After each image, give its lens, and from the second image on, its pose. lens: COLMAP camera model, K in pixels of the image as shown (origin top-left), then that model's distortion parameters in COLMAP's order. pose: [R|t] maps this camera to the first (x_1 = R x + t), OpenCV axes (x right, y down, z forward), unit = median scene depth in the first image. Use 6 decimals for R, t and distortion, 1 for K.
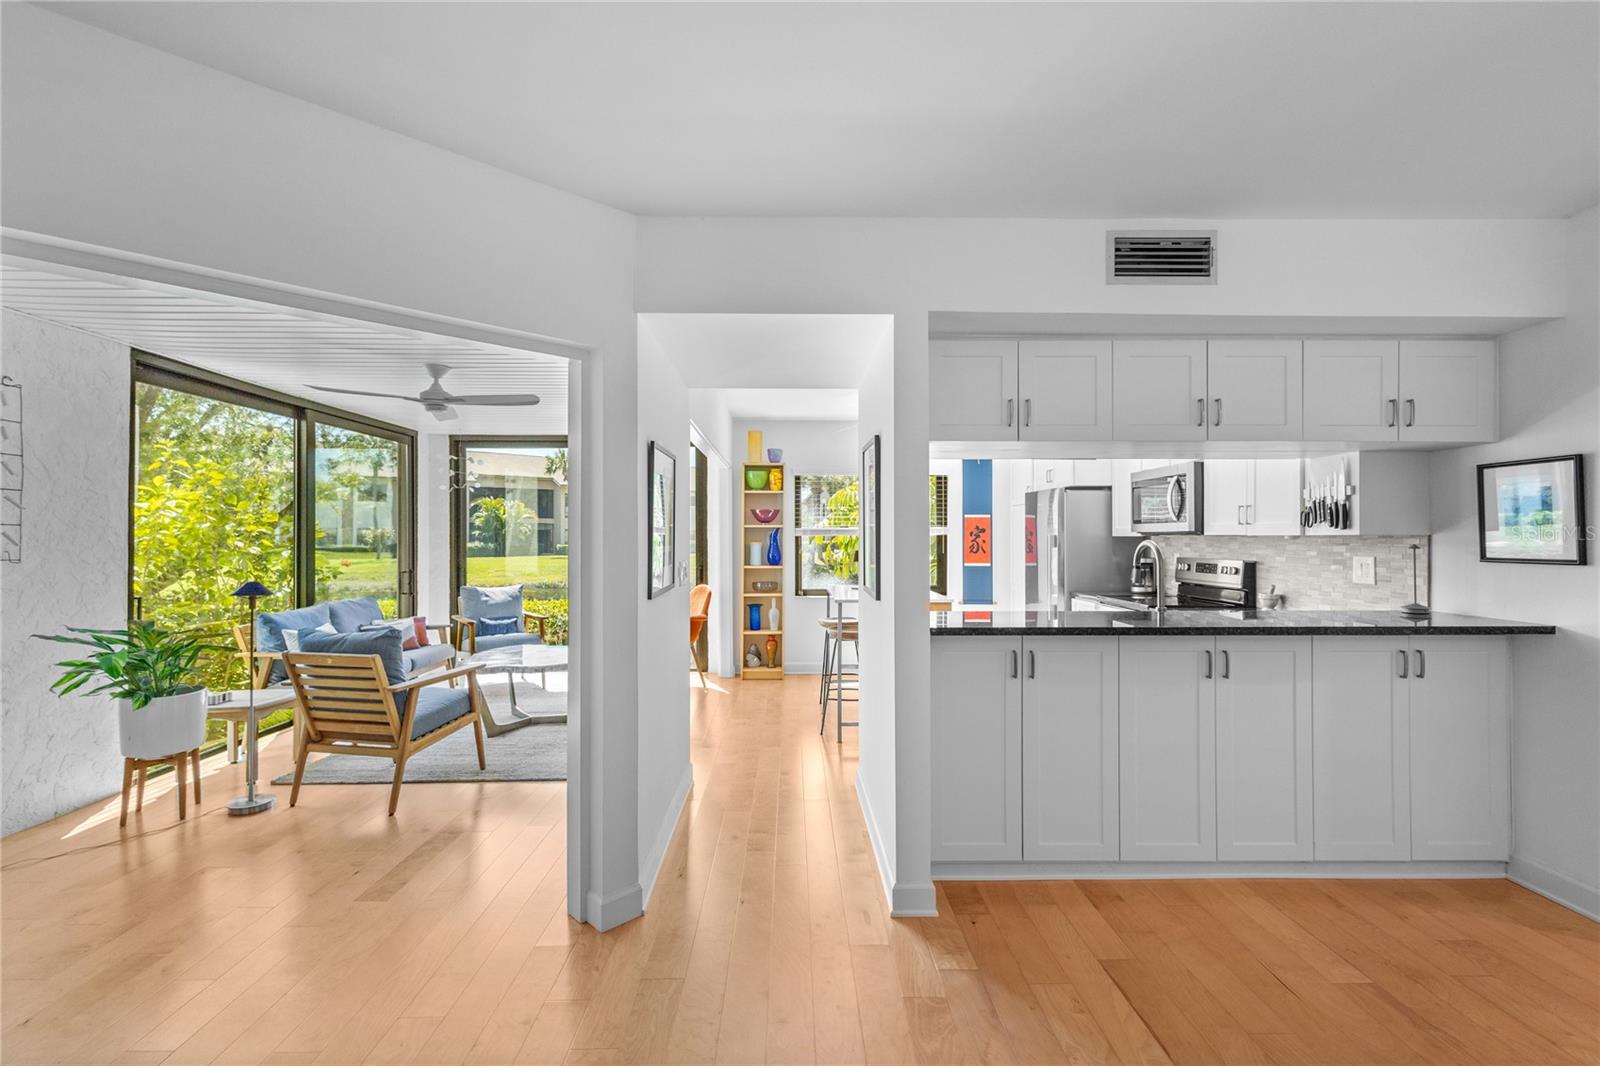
lens RADIAL K [[747.1, 0, 800.0], [0, 747.1, 533.0], [0, 0, 1]] dist [0.009659, -0.000582]
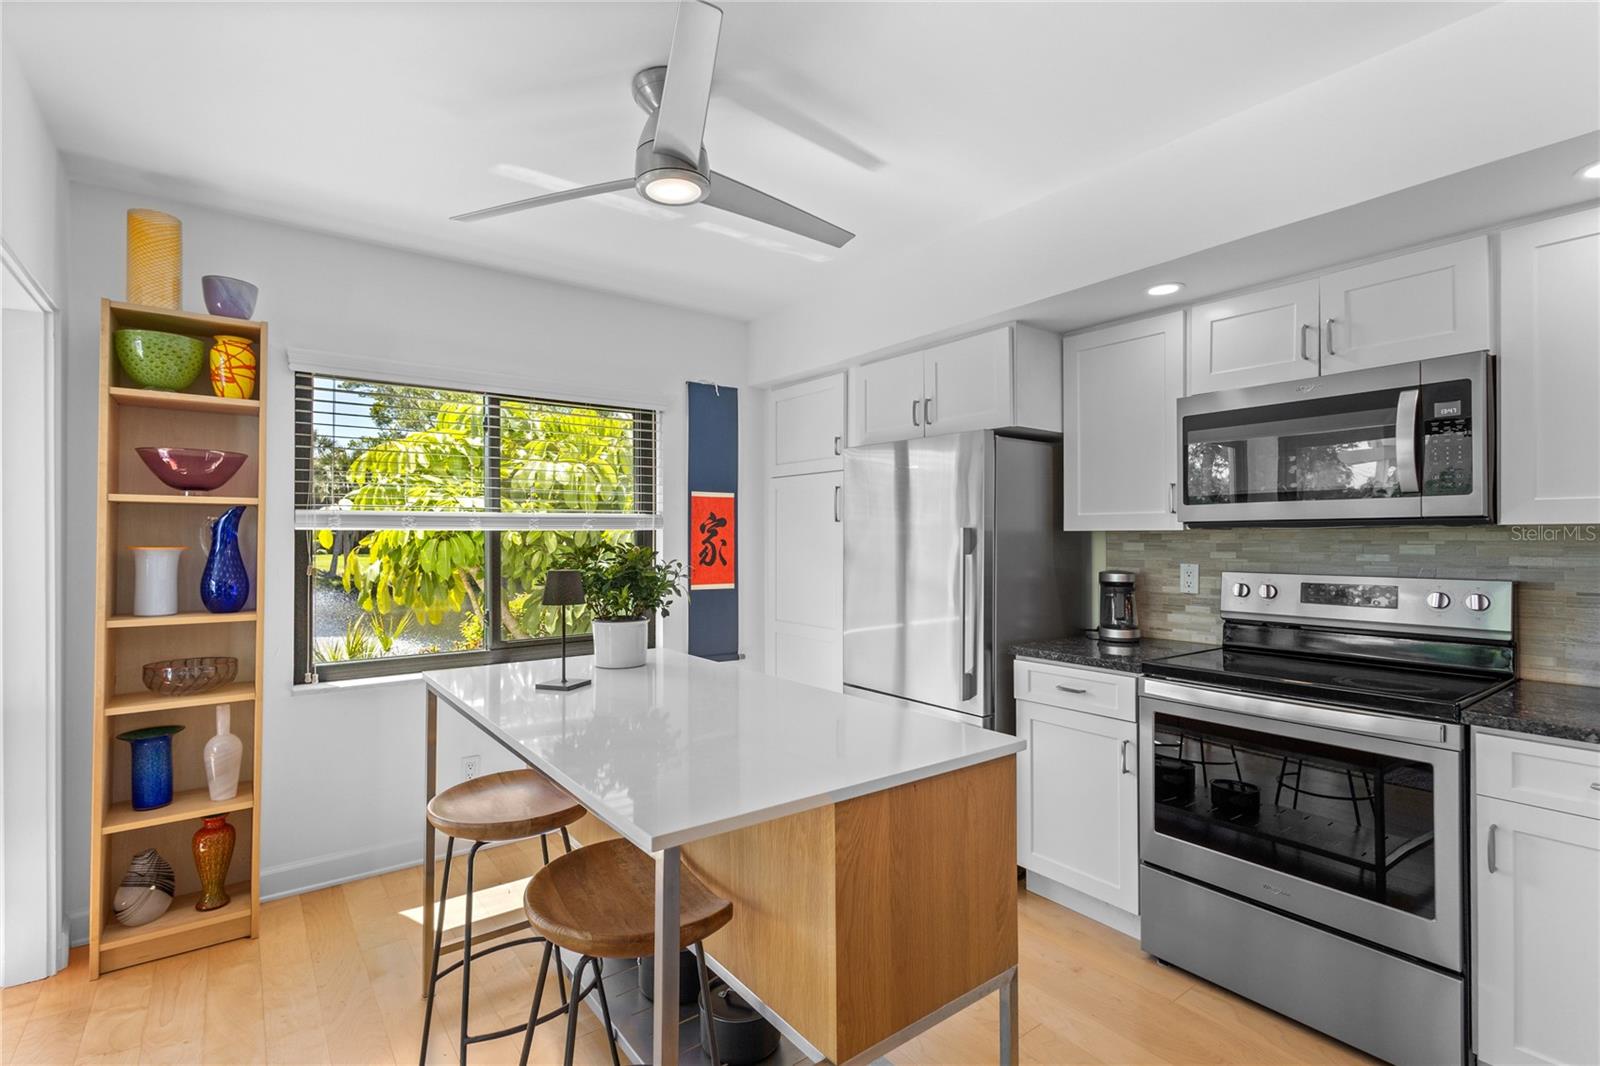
lens RADIAL K [[747.1, 0, 800.0], [0, 747.1, 533.0], [0, 0, 1]] dist [0.009659, -0.000582]
pose [[0.804896, 0.004388, 0.593400, -0.033191], [-0.002880, 0.999990, -0.003488, 0.007832], [-0.593409, 0.001098, 0.804900, 0.684264]]
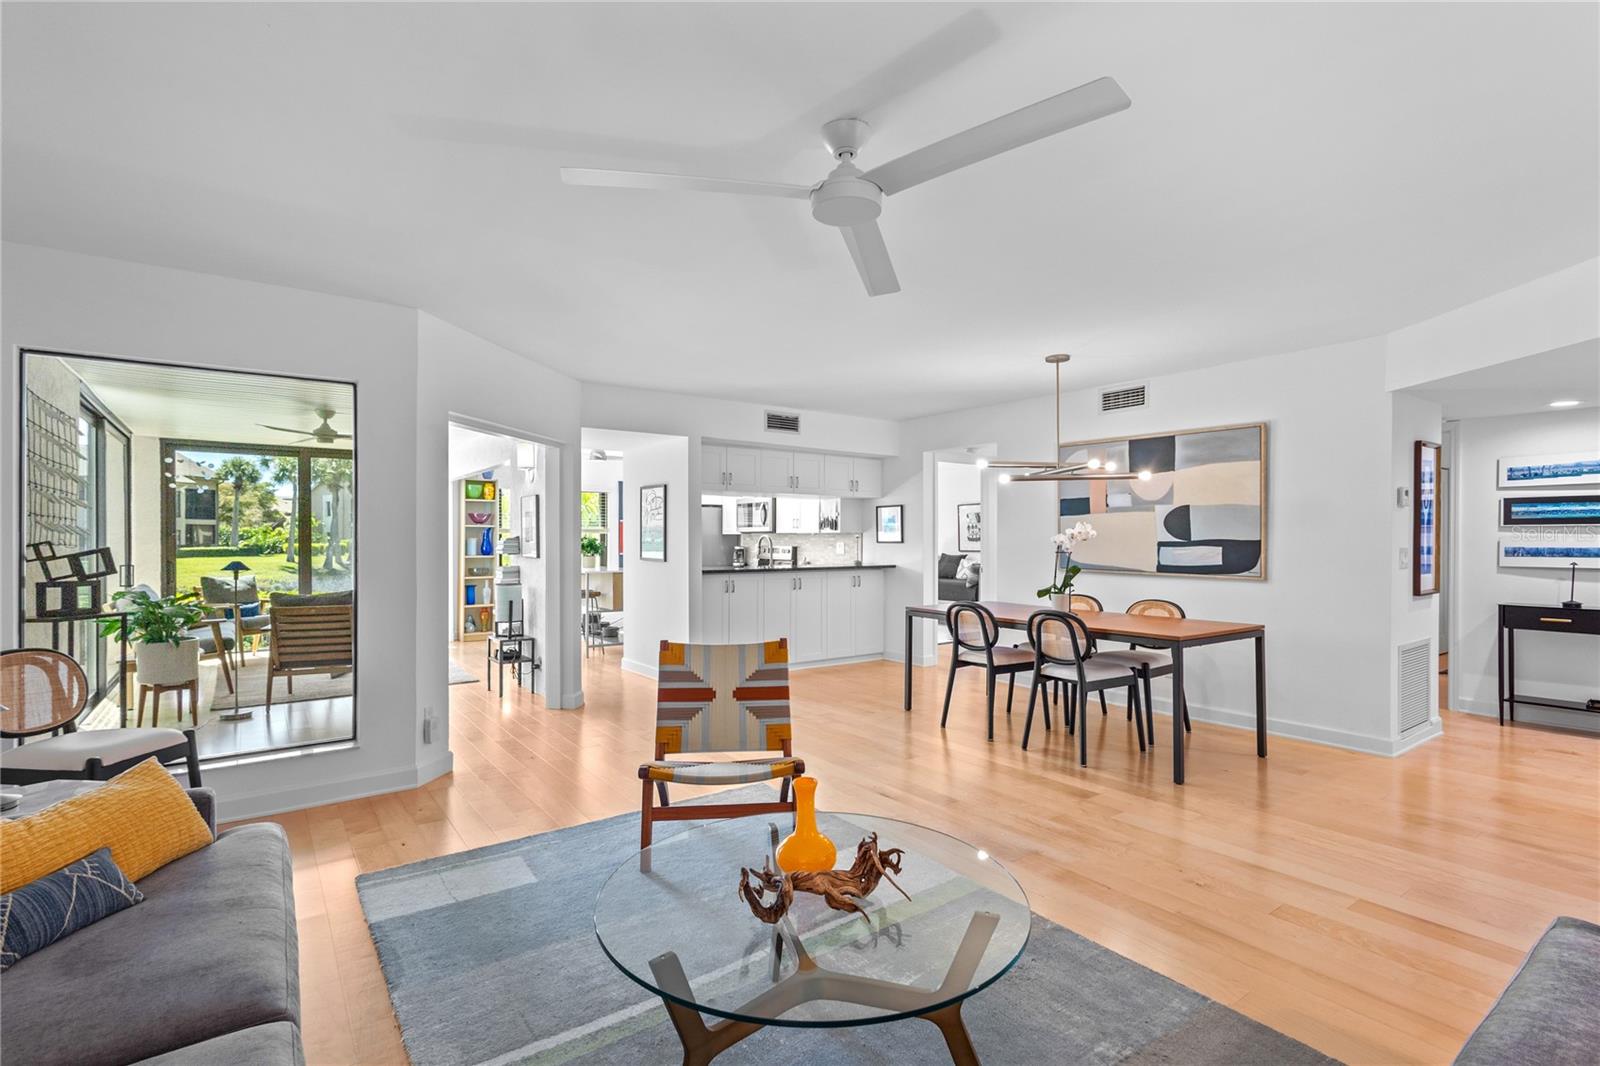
lens RADIAL K [[756.3, 0, 800.8], [0, 756.3, 543.5], [0, 0, 1]] dist [0.012452, -0.000643]
pose [[0.815940, -0.002475, 0.578132, -0.442911], [-0.003661, 0.999949, 0.009448, 0.008579], [-0.578126, -0.009825, 0.815889, -0.528779]]
